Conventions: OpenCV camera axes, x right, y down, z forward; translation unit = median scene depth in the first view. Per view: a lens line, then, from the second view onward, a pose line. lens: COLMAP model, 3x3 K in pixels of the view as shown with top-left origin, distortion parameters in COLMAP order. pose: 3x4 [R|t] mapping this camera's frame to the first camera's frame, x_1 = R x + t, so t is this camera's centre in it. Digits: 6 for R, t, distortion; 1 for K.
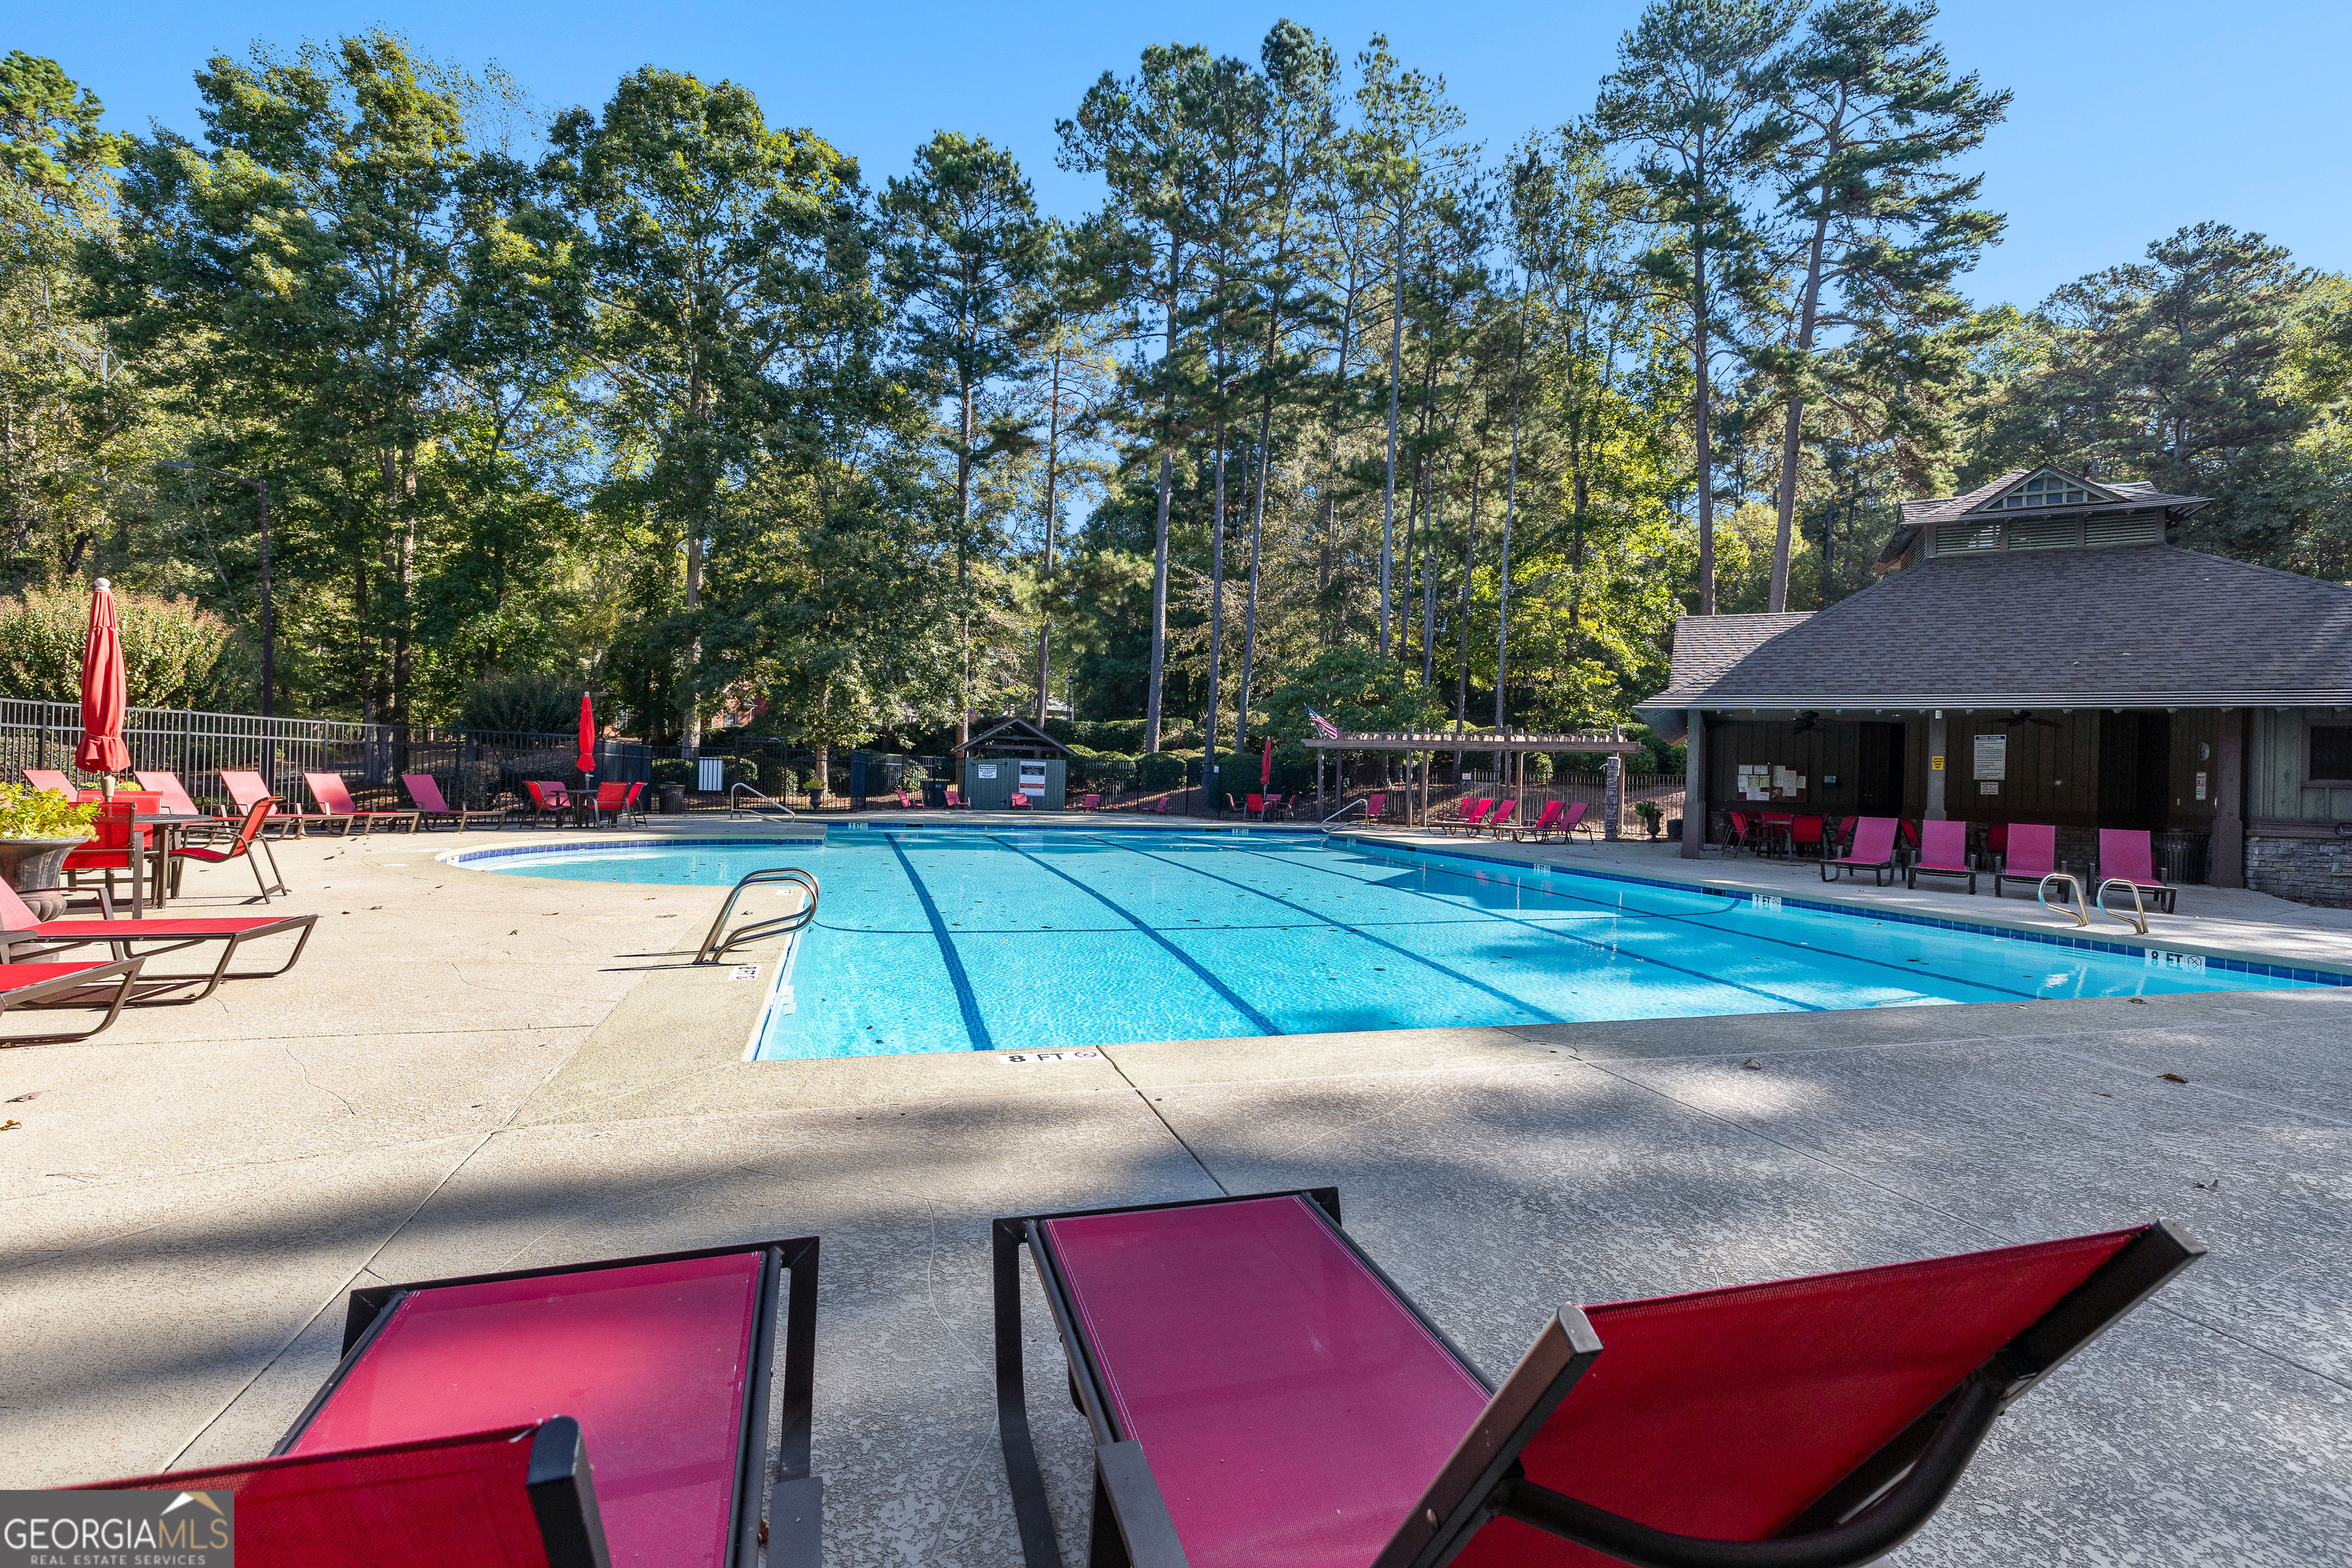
lens RADIAL K [[962.7, 0, 1158.0], [0, 962.7, 757.3], [0, 0, 1]] dist [0.002650, 0.000196]
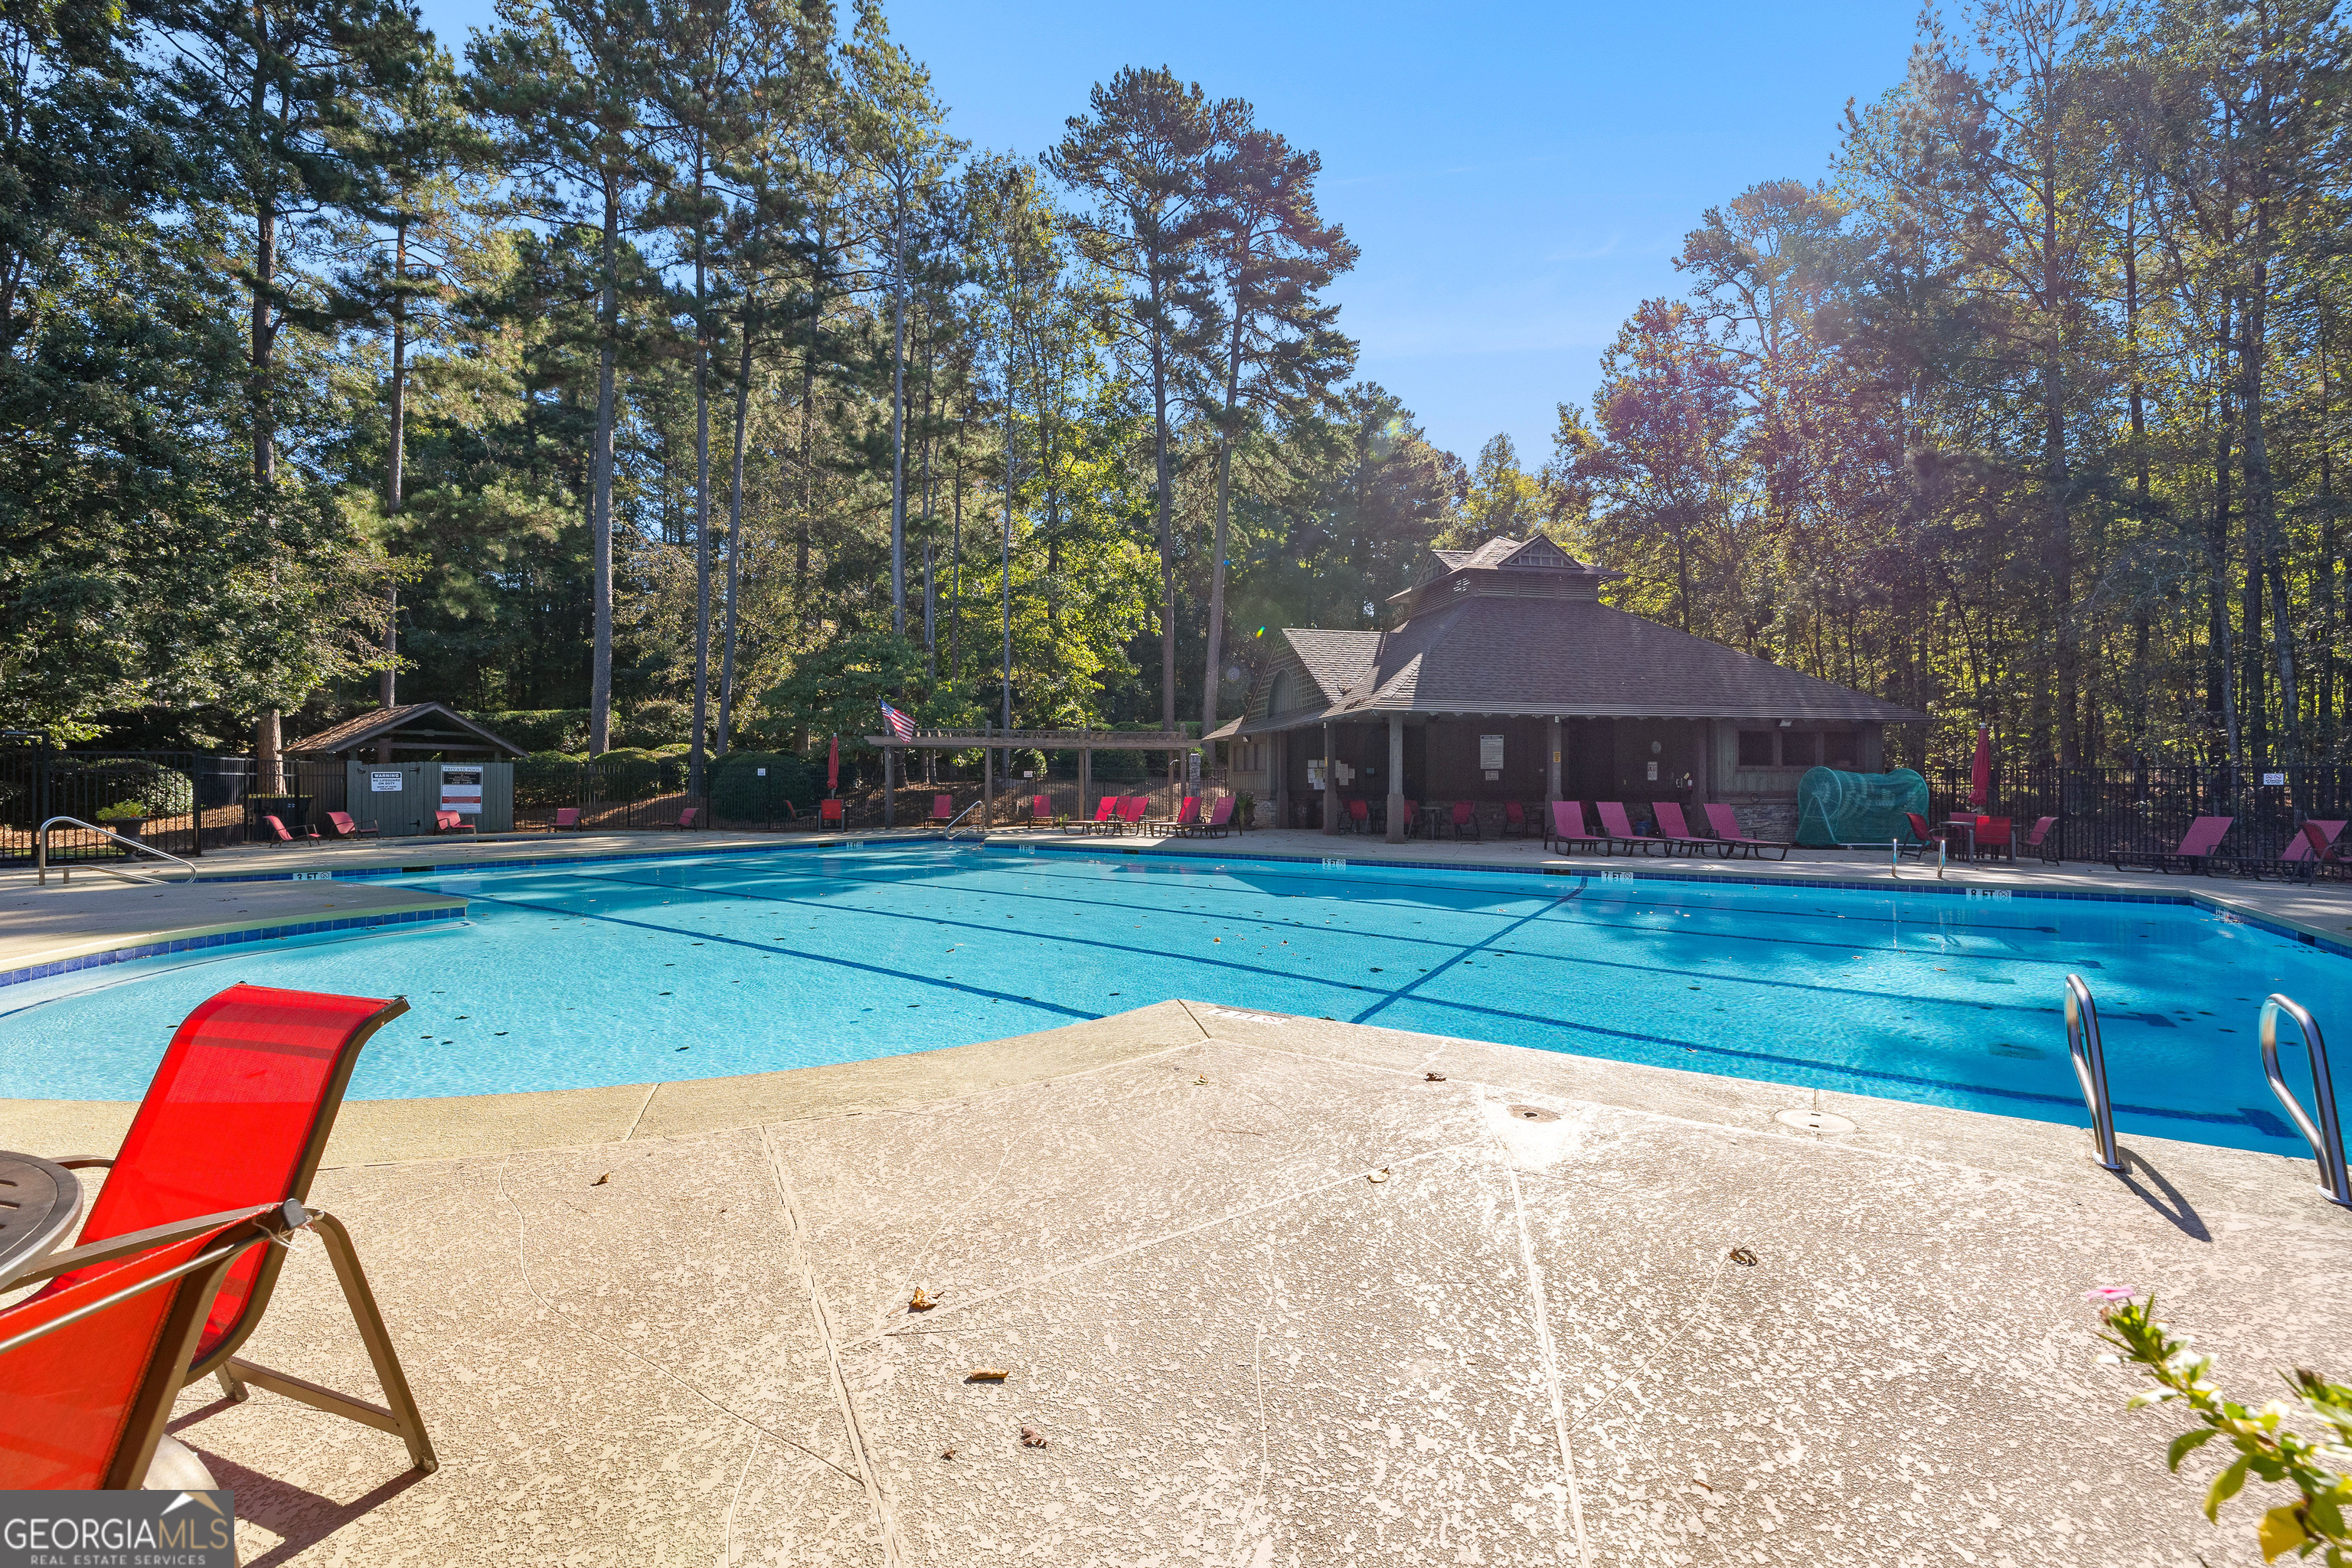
lens RADIAL K [[962.7, 0, 1158.0], [0, 962.7, 757.3], [0, 0, 1]] dist [0.002650, 0.000196]
pose [[0.795633, -0.010201, 0.605693, -0.152105], [0.008104, 0.999948, 0.006195, -0.002176], [-0.605725, -0.000021, 0.795674, 0.118944]]
